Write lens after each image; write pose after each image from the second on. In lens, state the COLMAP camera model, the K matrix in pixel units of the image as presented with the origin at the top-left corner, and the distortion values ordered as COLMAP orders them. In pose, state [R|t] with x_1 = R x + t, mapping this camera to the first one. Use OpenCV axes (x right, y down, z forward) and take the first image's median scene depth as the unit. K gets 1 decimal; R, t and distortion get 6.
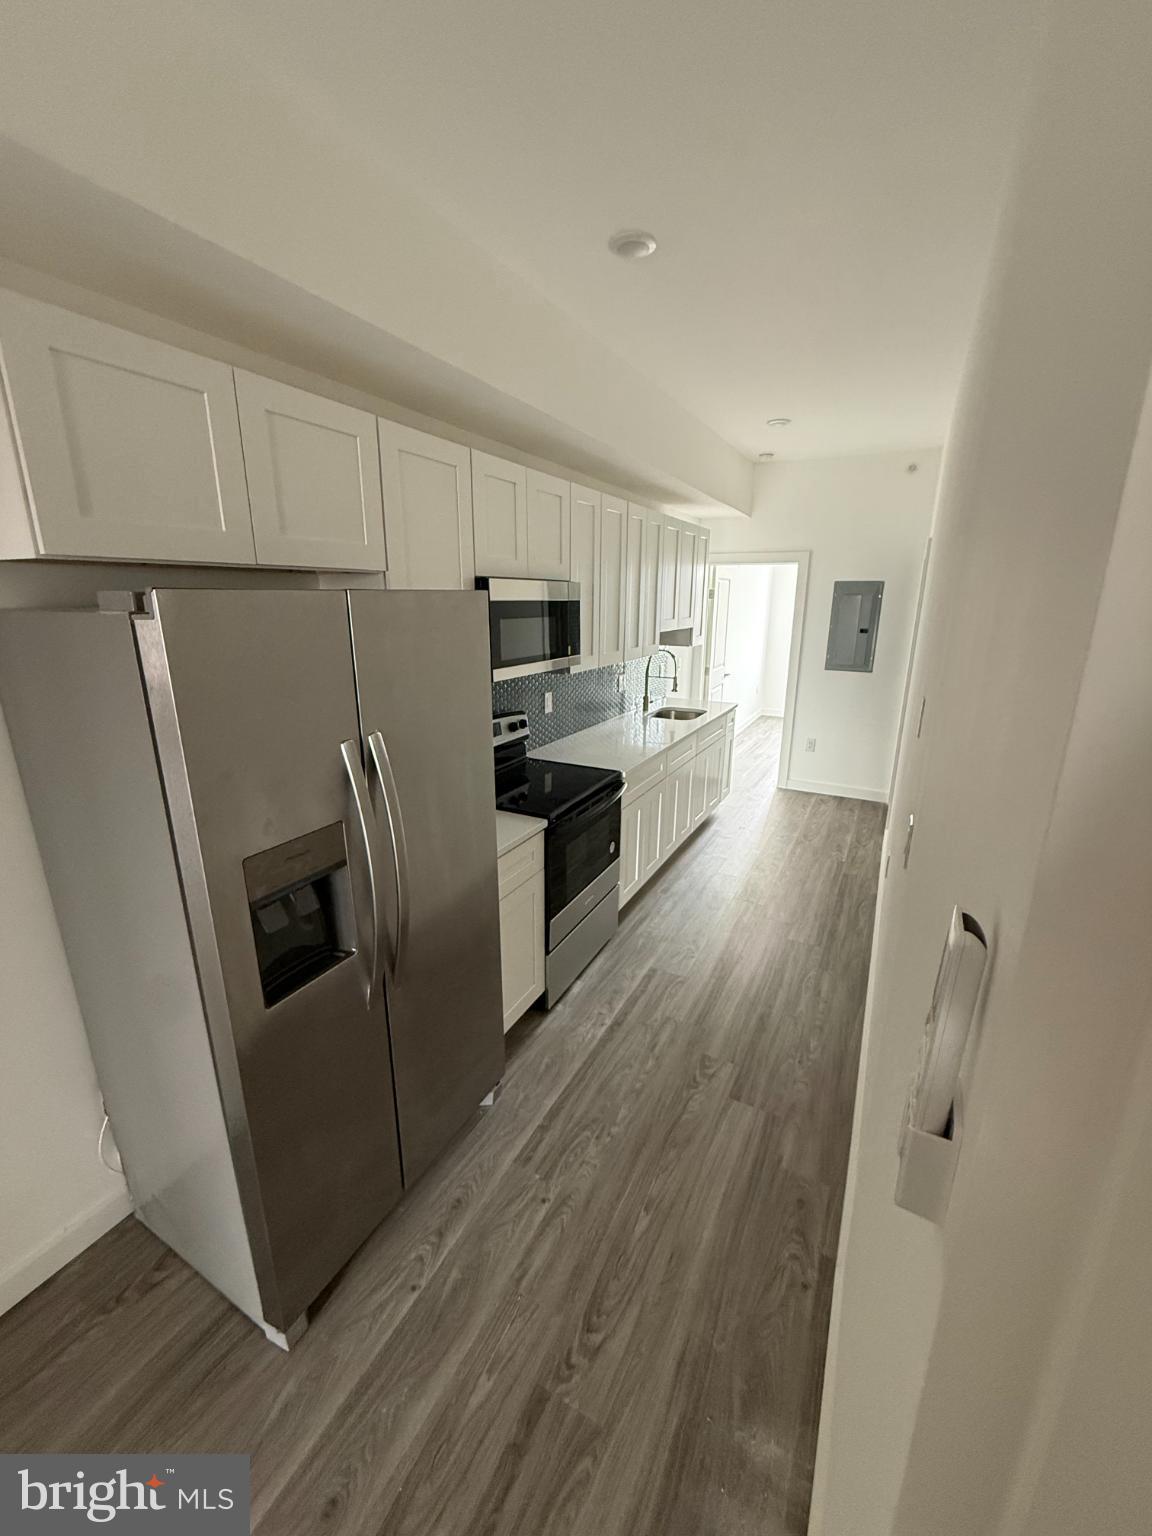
lens RADIAL K [[620.4, 0, 554.3], [0, 620.4, 748.4], [0, 0, 1]] dist [0.000721, 0.000042]
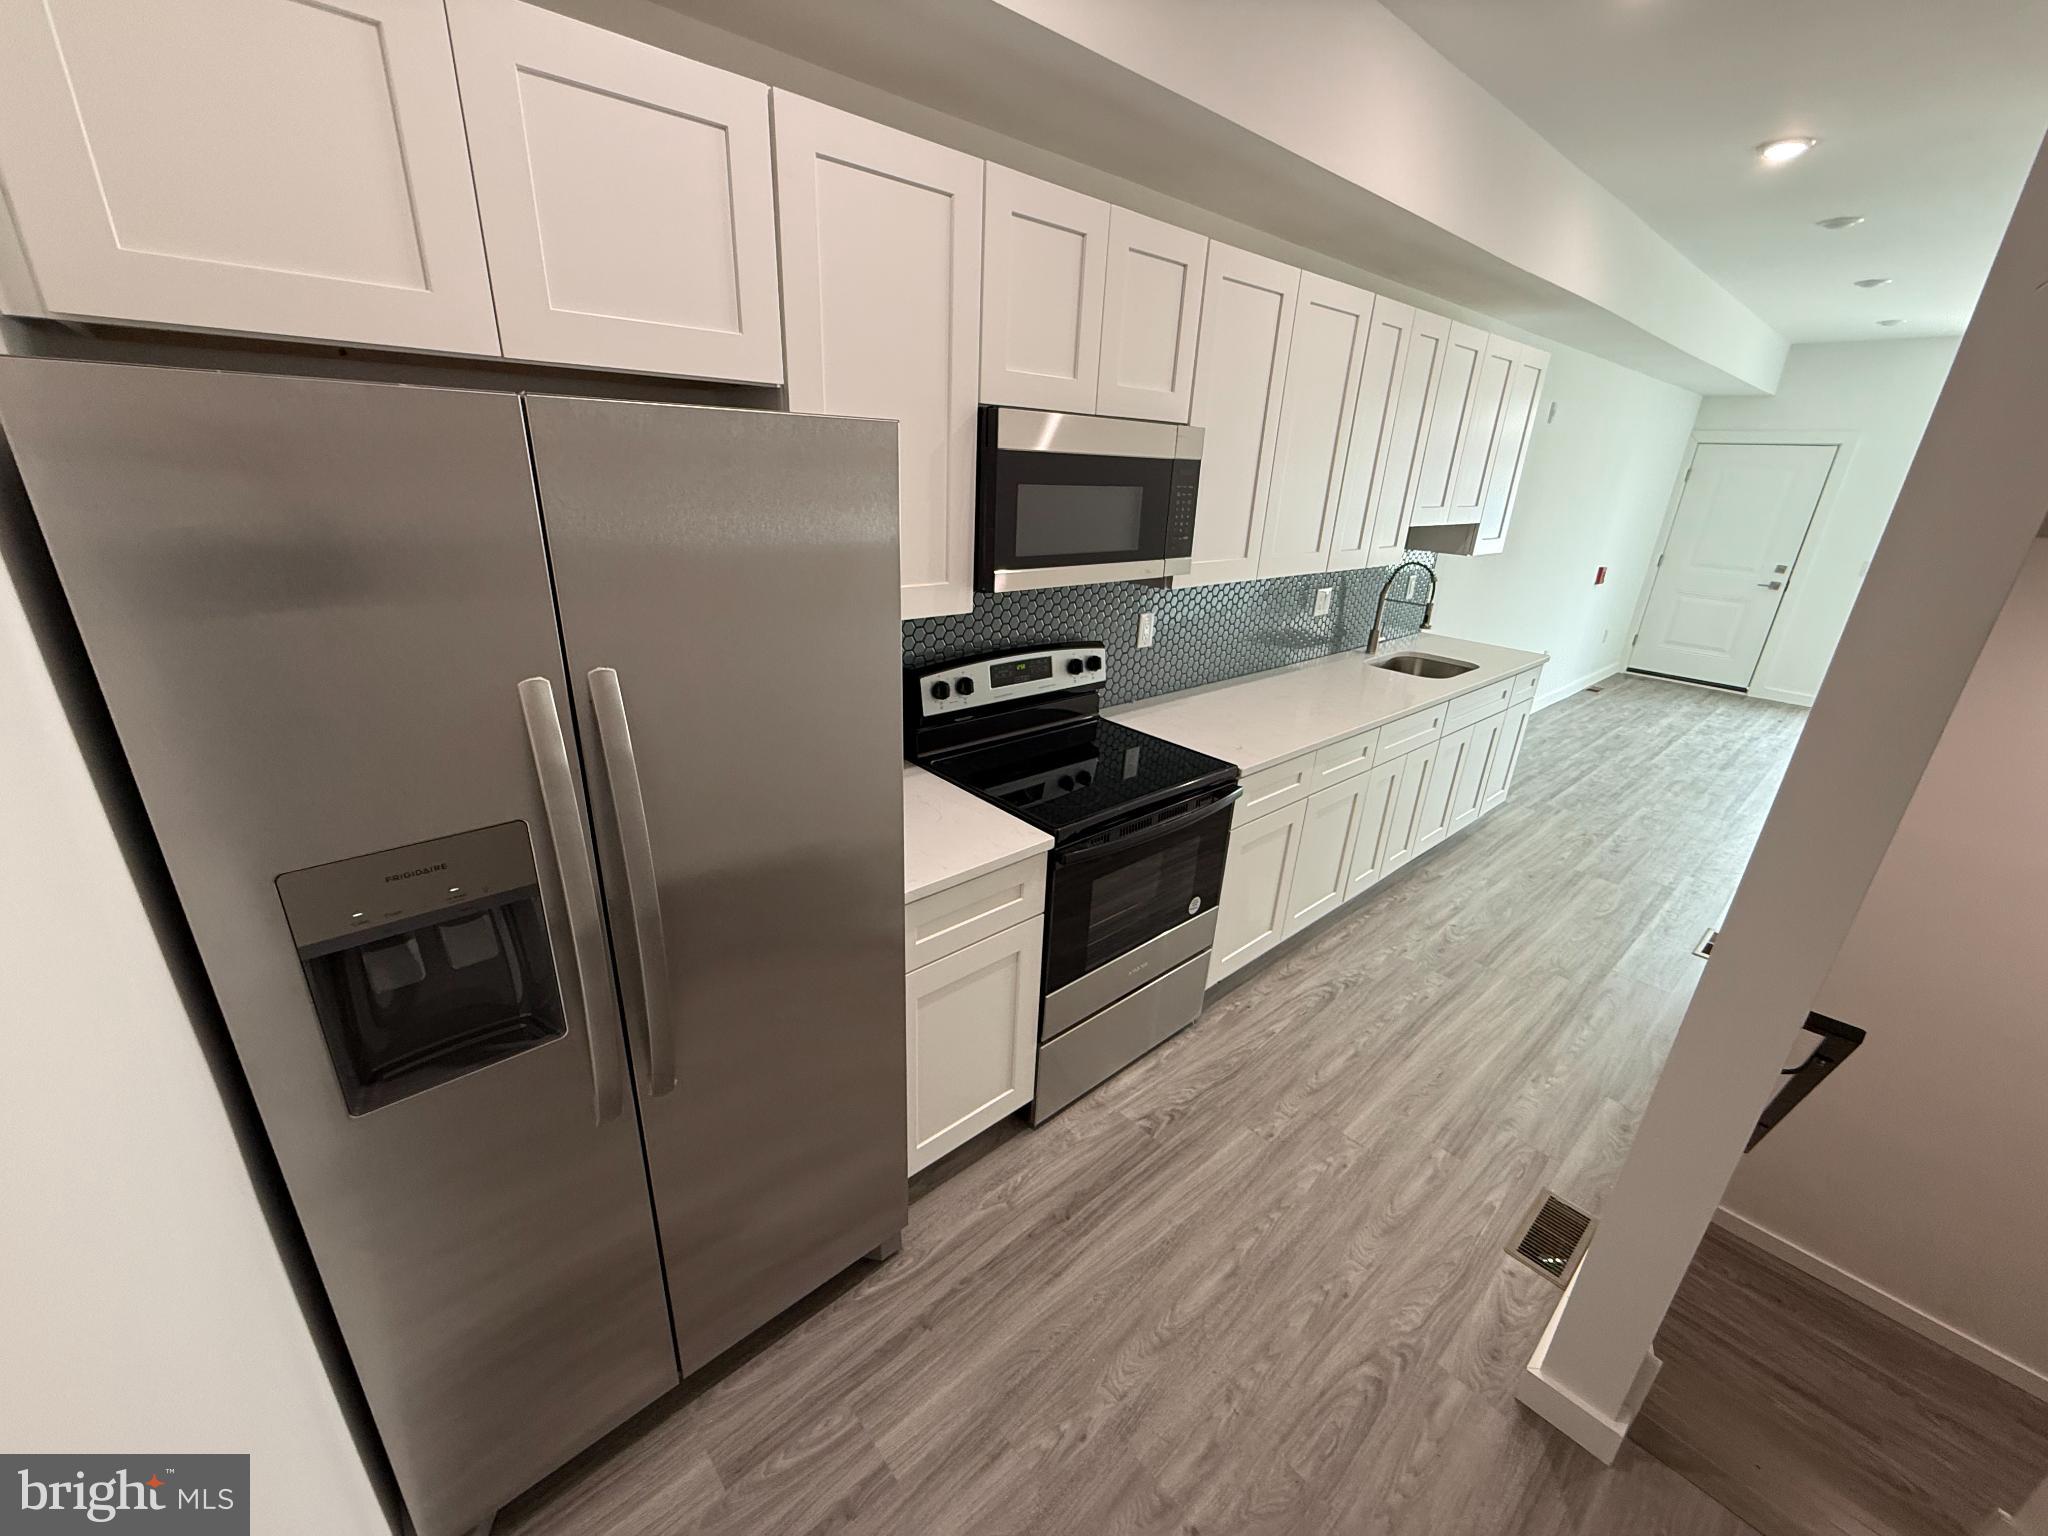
lens RADIAL K [[824.3, 0, 1020.8], [0, 824.3, 762.6], [0, 0, 1]] dist [0.000176, -0.000206]
pose [[0.945491, 0.150374, -0.288849, 0.141558], [-0.117162, 0.984684, 0.129117, -0.042232], [0.303841, -0.088237, 0.948628, 0.204094]]
